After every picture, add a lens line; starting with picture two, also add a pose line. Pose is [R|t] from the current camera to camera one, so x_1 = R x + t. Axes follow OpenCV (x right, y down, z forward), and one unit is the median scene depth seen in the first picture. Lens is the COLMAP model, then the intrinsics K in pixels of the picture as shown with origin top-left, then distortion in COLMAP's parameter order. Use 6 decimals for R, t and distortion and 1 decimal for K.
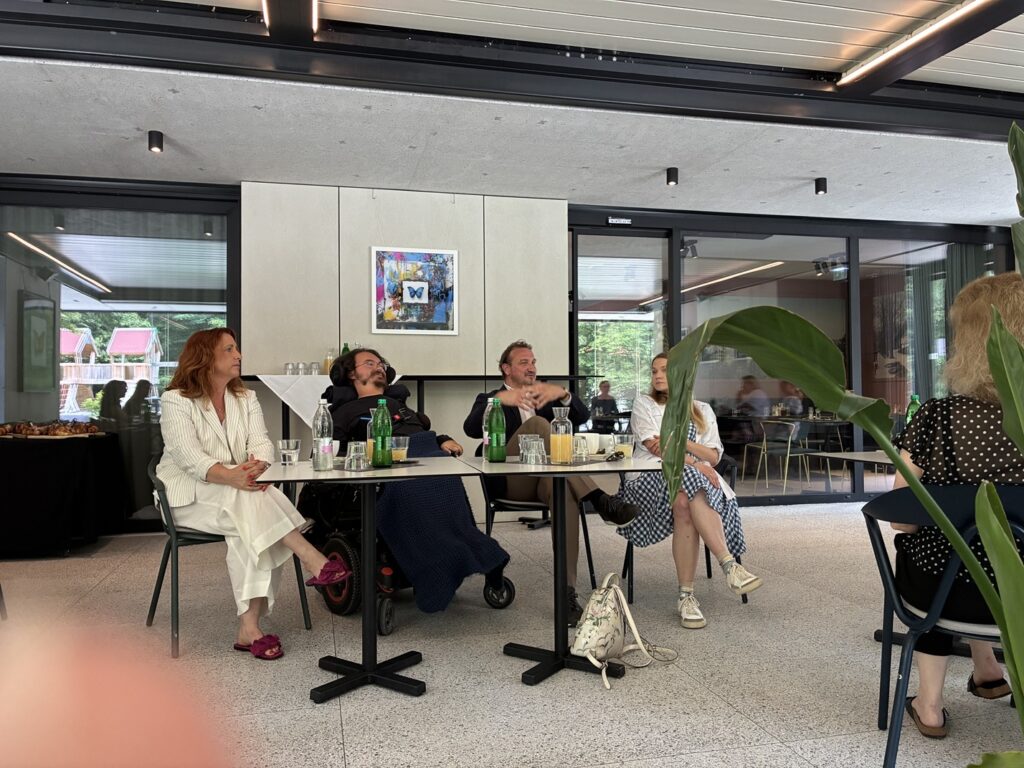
lens RADIAL K [[770.7, 0, 508.0], [0, 770.7, 381.2], [0, 0, 1]] dist [0.028181, -0.029317]
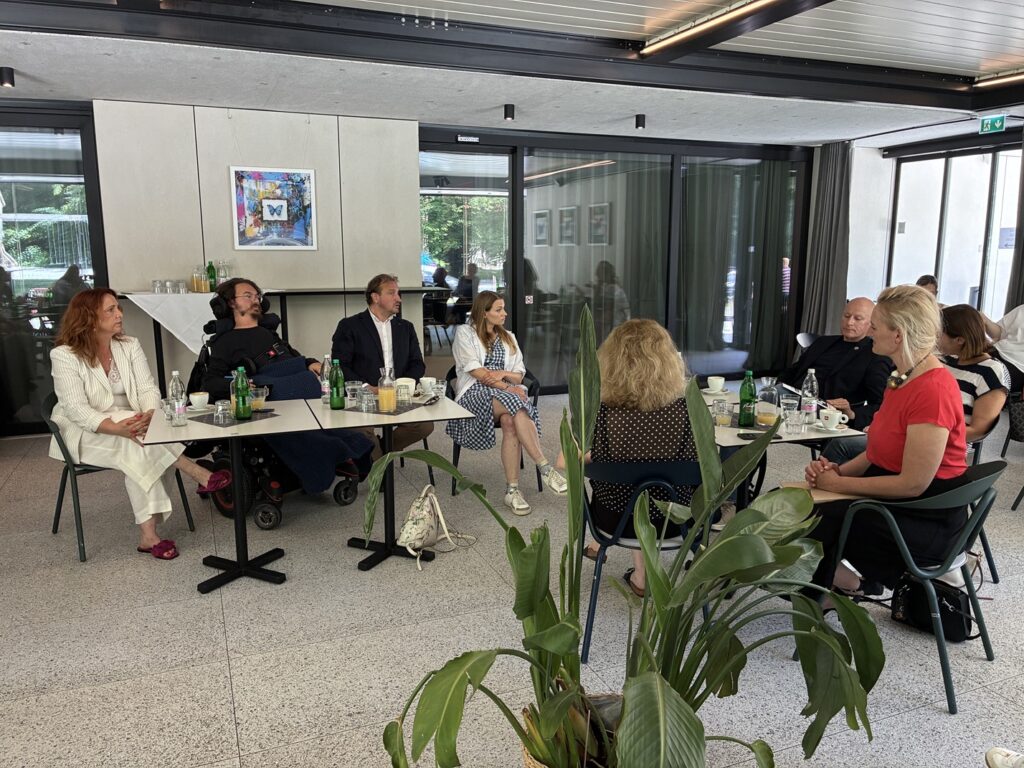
lens RADIAL K [[770.7, 0, 508.0], [0, 770.7, 381.2], [0, 0, 1]] dist [0.028181, -0.029317]
pose [[0.988903, -0.017558, 0.147523, 0.050983], [-0.011350, 0.981161, 0.192860, -0.125038], [-0.148130, -0.192394, 0.970073, -0.187753]]
